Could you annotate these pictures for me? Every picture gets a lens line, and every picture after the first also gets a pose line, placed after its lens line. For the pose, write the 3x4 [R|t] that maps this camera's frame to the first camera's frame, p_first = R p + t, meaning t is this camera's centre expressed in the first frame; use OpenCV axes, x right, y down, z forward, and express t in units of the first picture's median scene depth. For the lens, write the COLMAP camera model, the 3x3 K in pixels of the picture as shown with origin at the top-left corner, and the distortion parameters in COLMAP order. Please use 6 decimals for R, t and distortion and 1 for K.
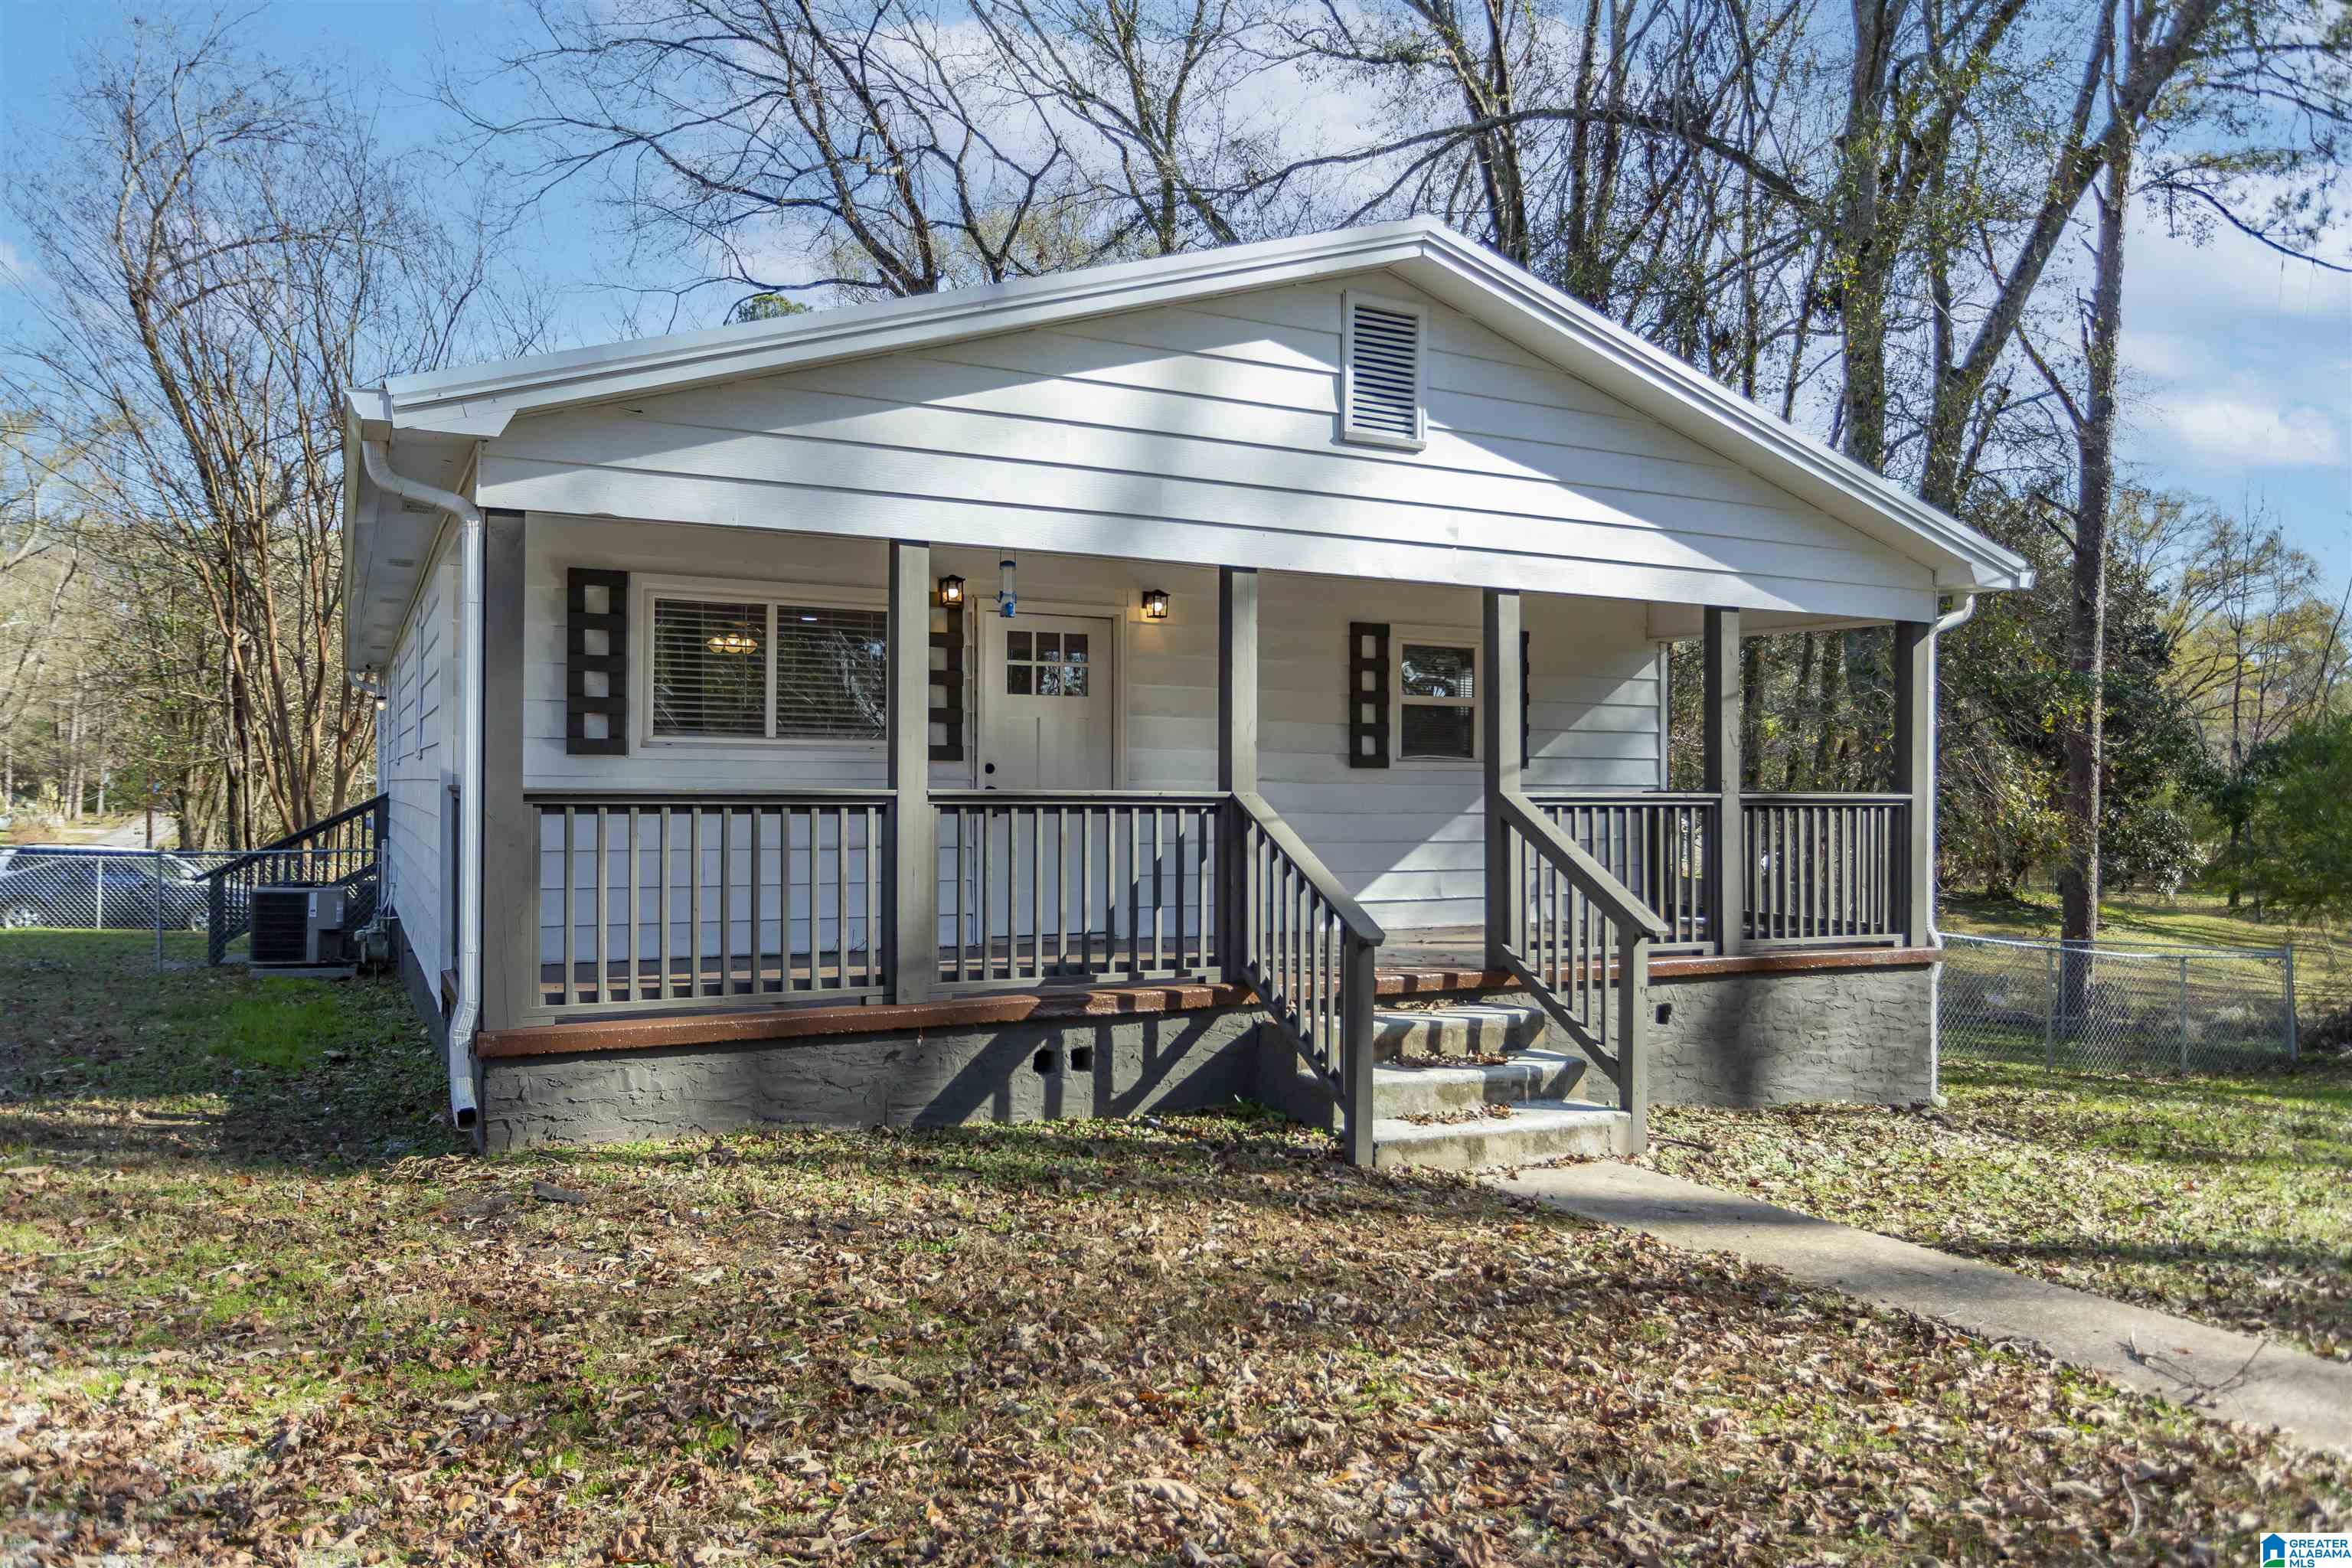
lens RADIAL K [[1614.9, 0, 1202.1], [0, 1614.9, 783.4], [0, 0, 1]] dist [-0.004140, -0.002787]
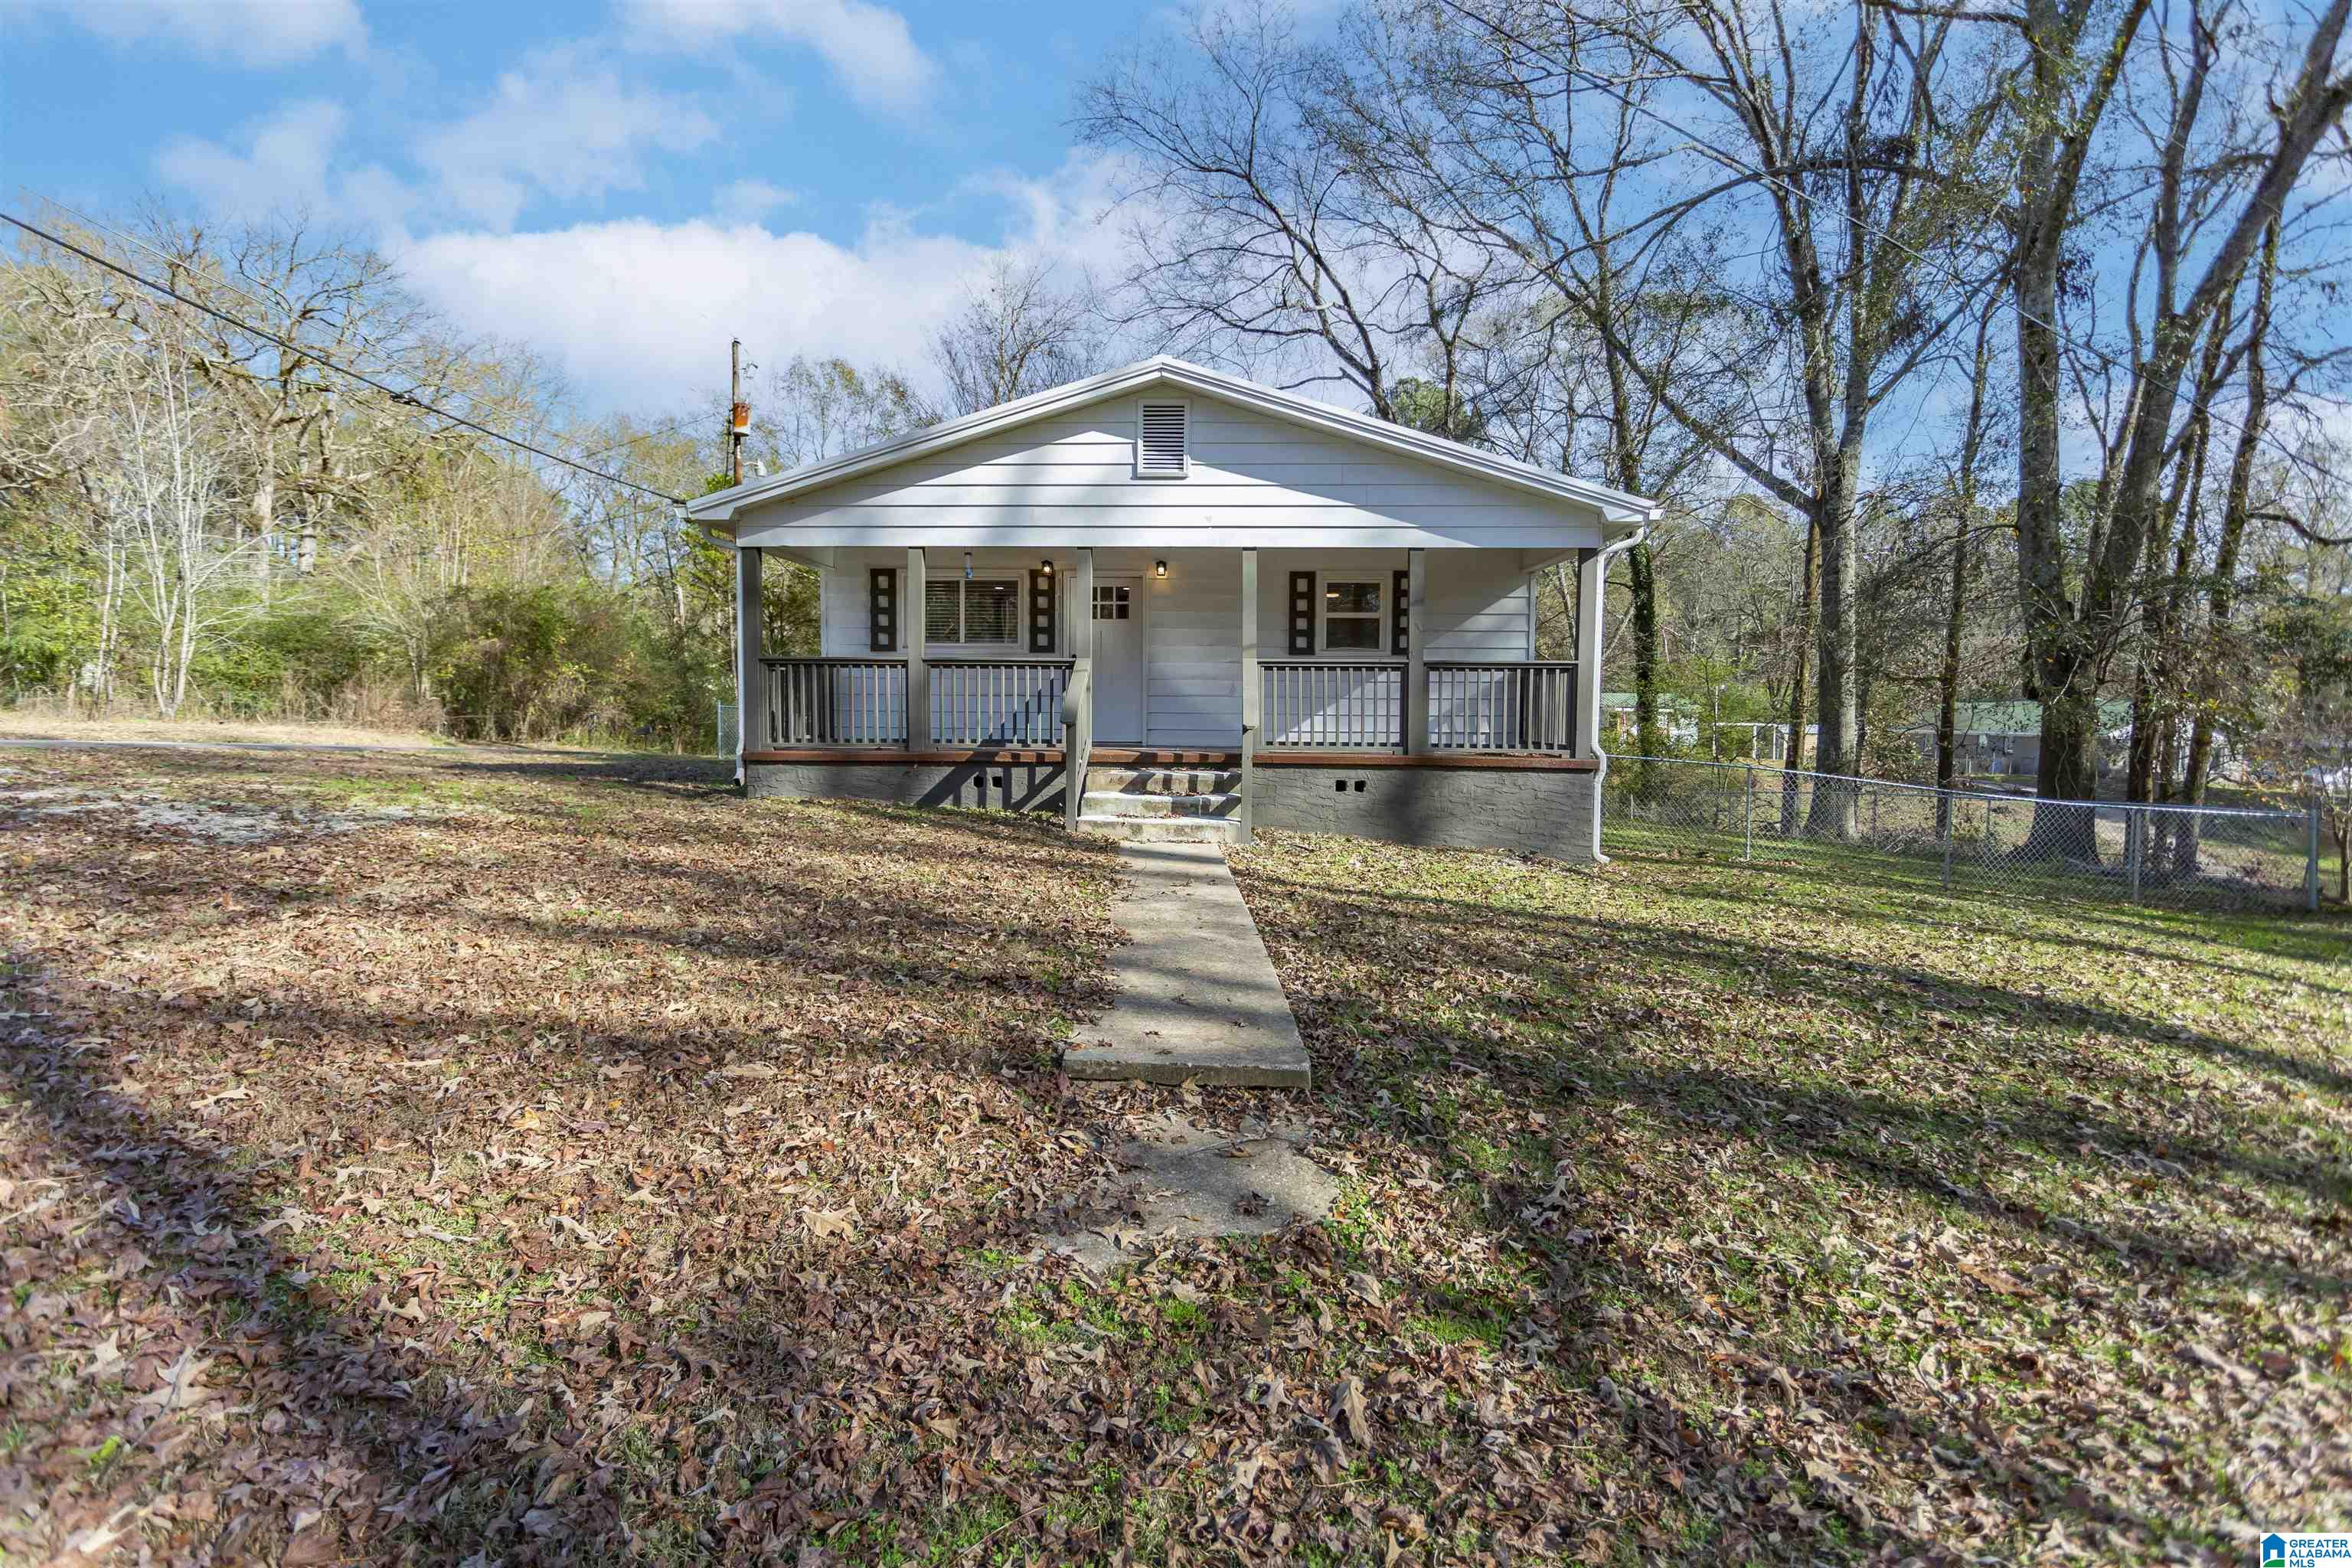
lens RADIAL K [[1128.8, 0, 1191.3], [0, 1128.8, 767.3], [0, 0, 1]] dist [0.004399, 0.000647]
pose [[0.866654, 0.022871, -0.498386, 0.814254], [0.000403, 0.998916, 0.046542, 0.072782], [0.498910, -0.040536, 0.865705, -0.159749]]
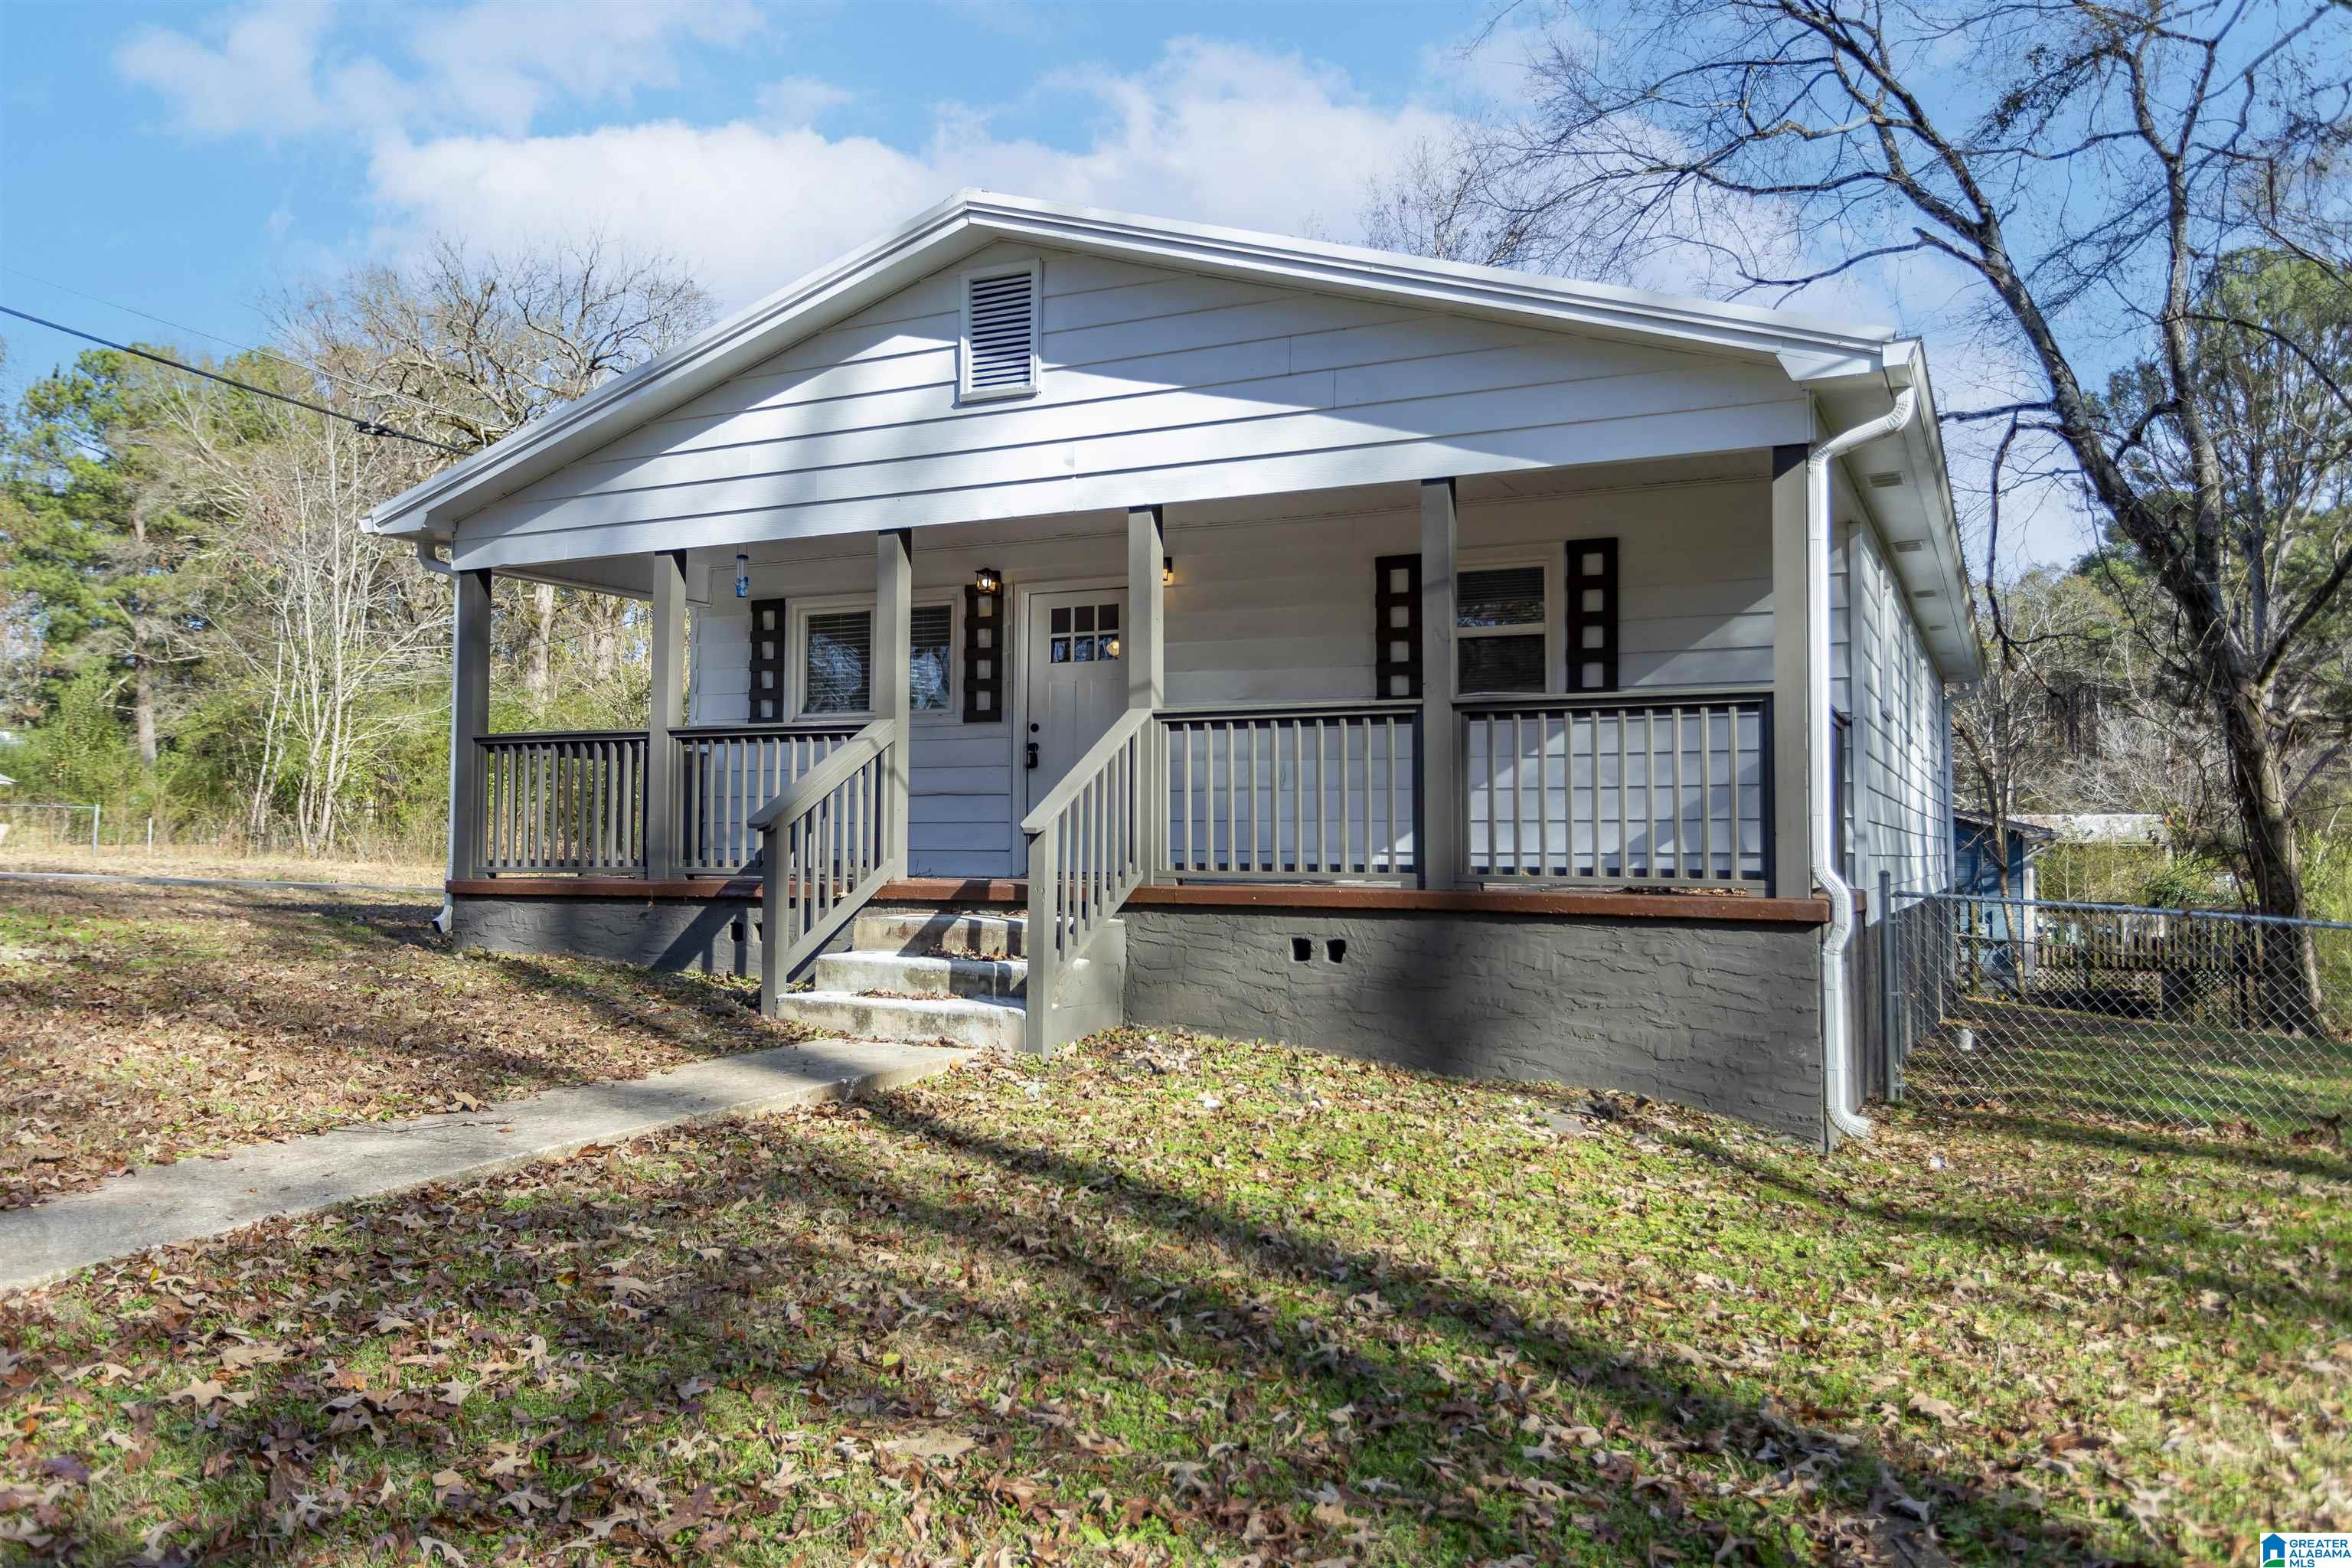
lens RADIAL K [[1718.8, 0, 1176.0], [0, 1718.8, 784.0], [0, 0, 1]] dist [0.006674, -0.003699]
pose [[0.588906, -0.037008, -0.807354, 1.106520], [0.002412, 0.999027, -0.044035, 0.102896], [0.808198, 0.023985, 0.588423, 0.413804]]
